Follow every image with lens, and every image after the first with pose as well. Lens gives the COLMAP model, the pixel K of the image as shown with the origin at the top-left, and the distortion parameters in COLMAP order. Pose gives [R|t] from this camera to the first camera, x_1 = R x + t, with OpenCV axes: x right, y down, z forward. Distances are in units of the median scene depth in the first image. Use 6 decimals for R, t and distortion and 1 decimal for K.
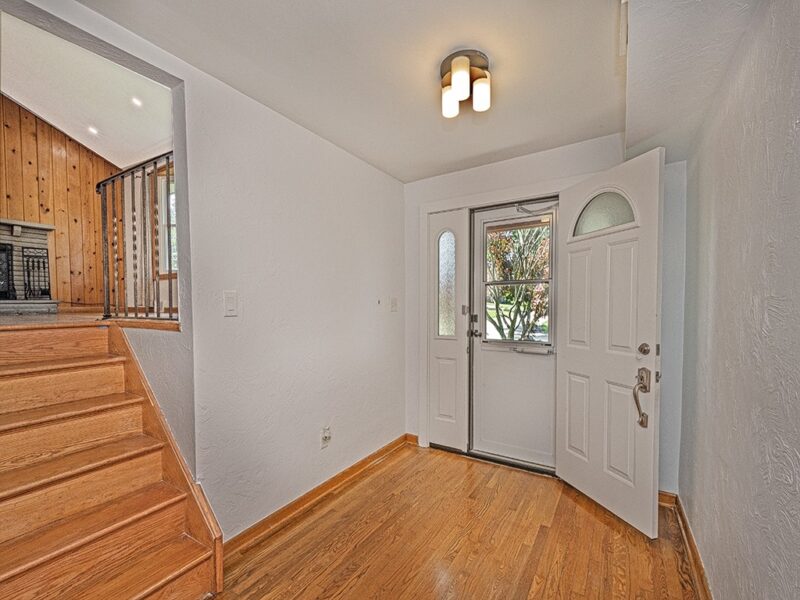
lens RADIAL K [[357.7, 0, 397.5], [0, 357.7, 301.6], [0, 0, 1]] dist [0.009987, -0.000658]
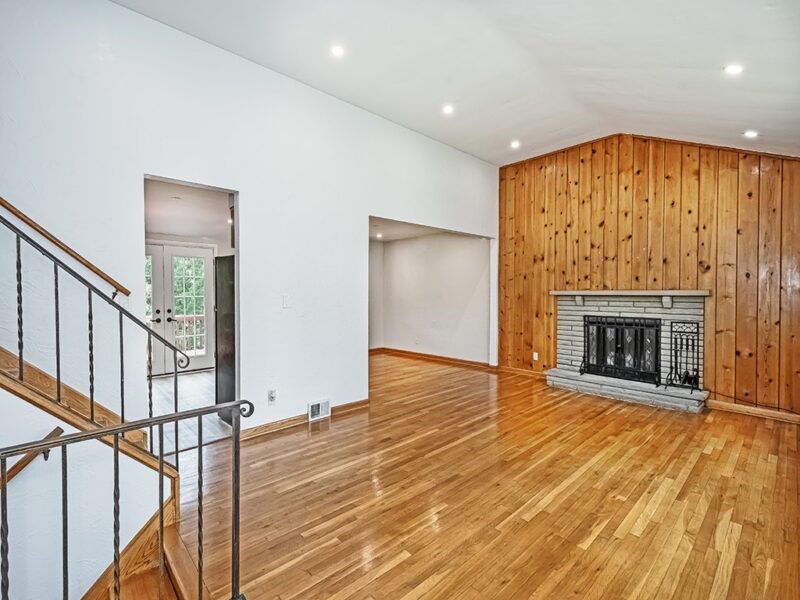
lens RADIAL K [[357.7, 0, 395.7], [0, 357.7, 302.9], [0, 0, 1]] dist [0.009987, -0.000658]
pose [[-0.283599, 0.039664, -0.958122, -0.074155], [0.006914, 0.999203, 0.039318, -0.223208], [0.958918, 0.004526, -0.283647, 0.615922]]
